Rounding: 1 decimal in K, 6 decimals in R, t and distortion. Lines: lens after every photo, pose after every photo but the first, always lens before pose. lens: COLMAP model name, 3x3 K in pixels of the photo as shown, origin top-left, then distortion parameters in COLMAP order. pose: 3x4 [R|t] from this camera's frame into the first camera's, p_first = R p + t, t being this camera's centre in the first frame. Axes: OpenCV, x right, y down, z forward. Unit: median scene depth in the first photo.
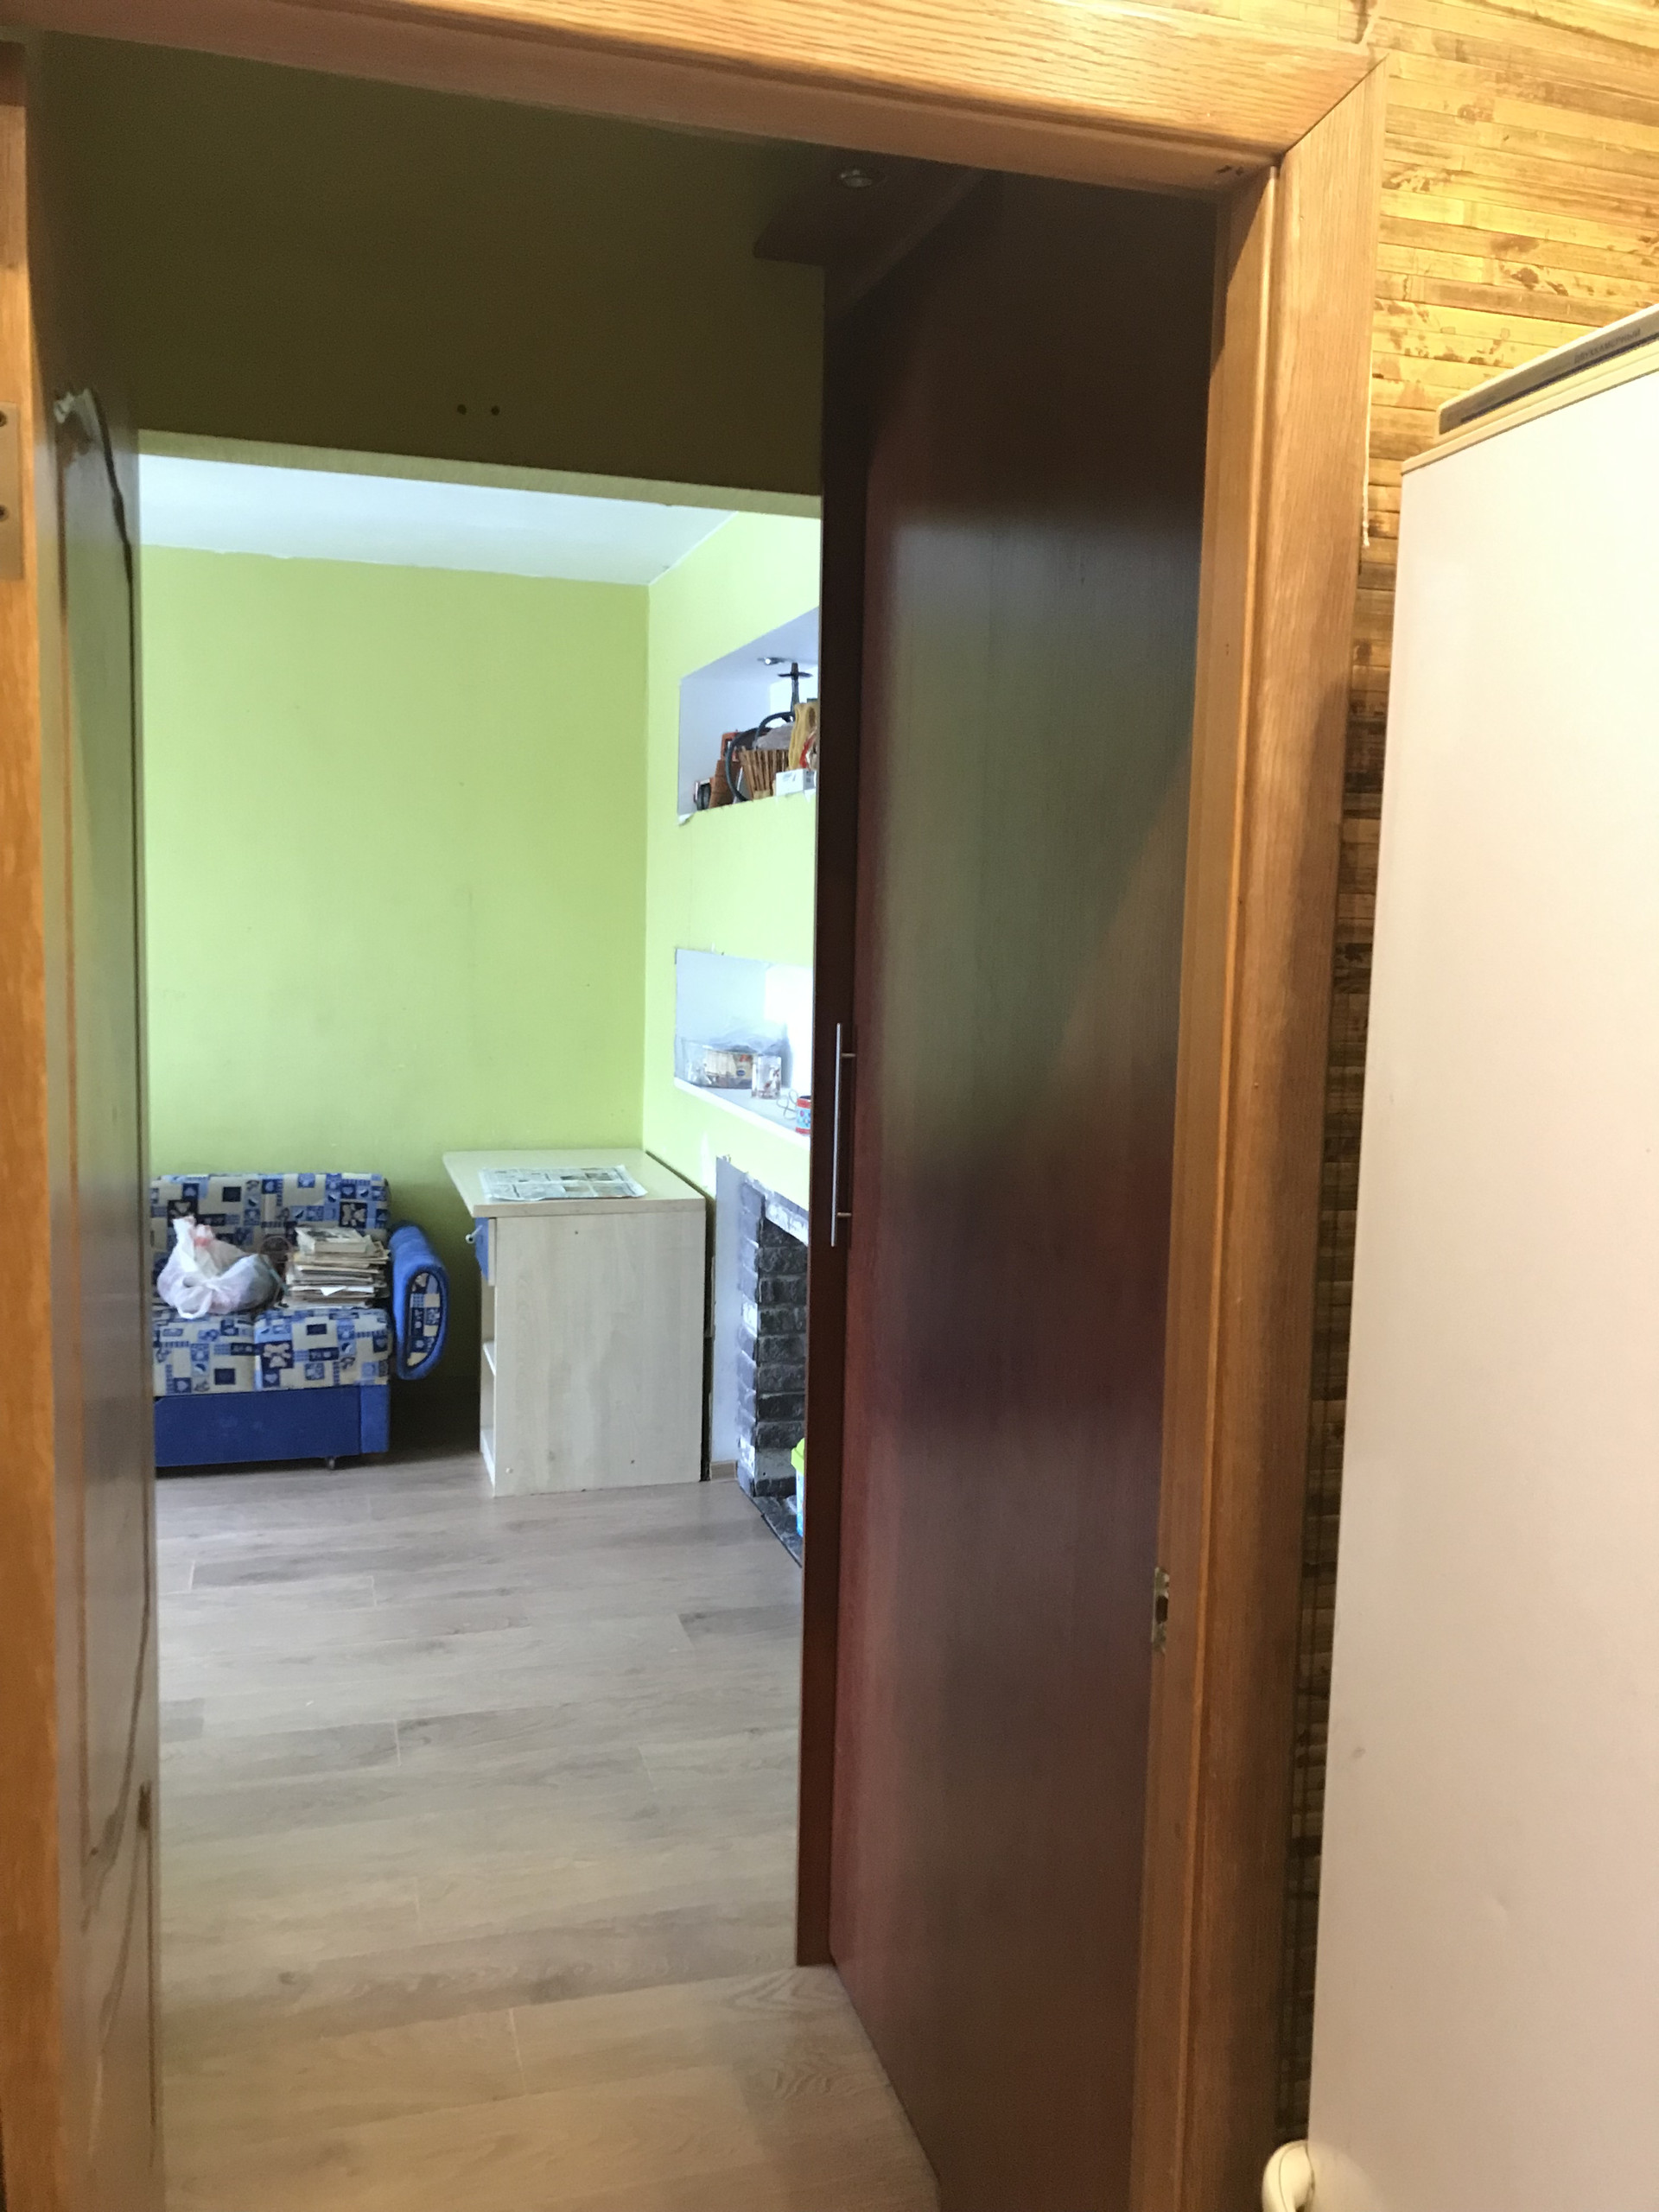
lens RADIAL K [[1790.6, 0, 831.1], [0, 1790.6, 1107.4], [0, 0, 1]] dist [0.033117, -0.014937]
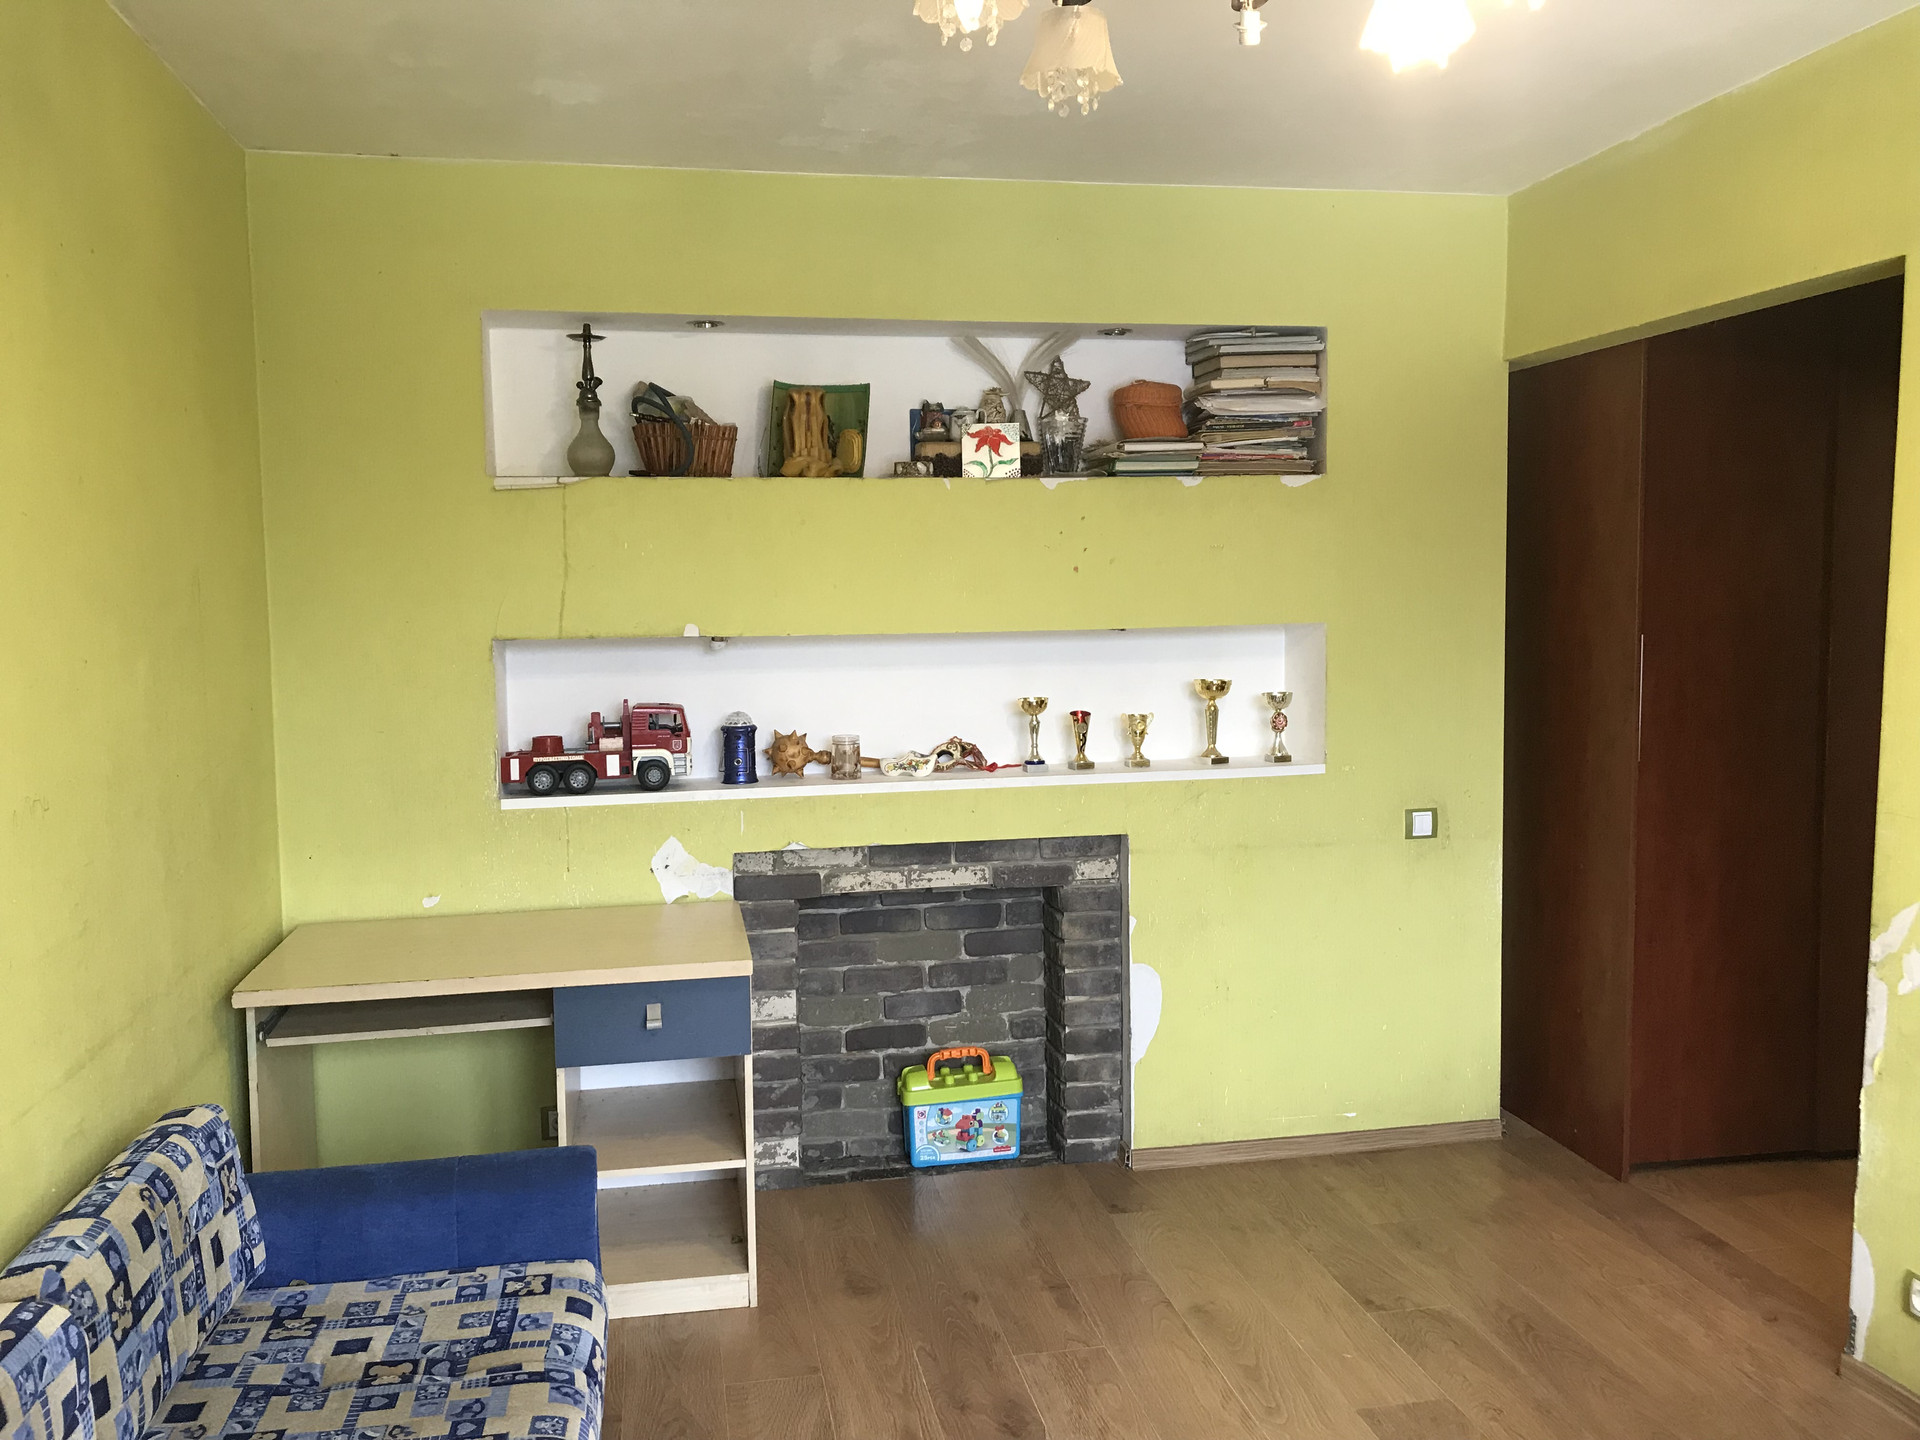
lens RADIAL K [[1554.2, 0, 952.2], [0, 1554.2, 716.2], [0, 0, 1]] dist [0.033117, -0.014937]
pose [[0.116007, -0.115459, 0.986515, -1.005239], [0.134872, 0.985852, 0.099522, -0.130617], [-0.984049, 0.121508, 0.129938, 0.920885]]
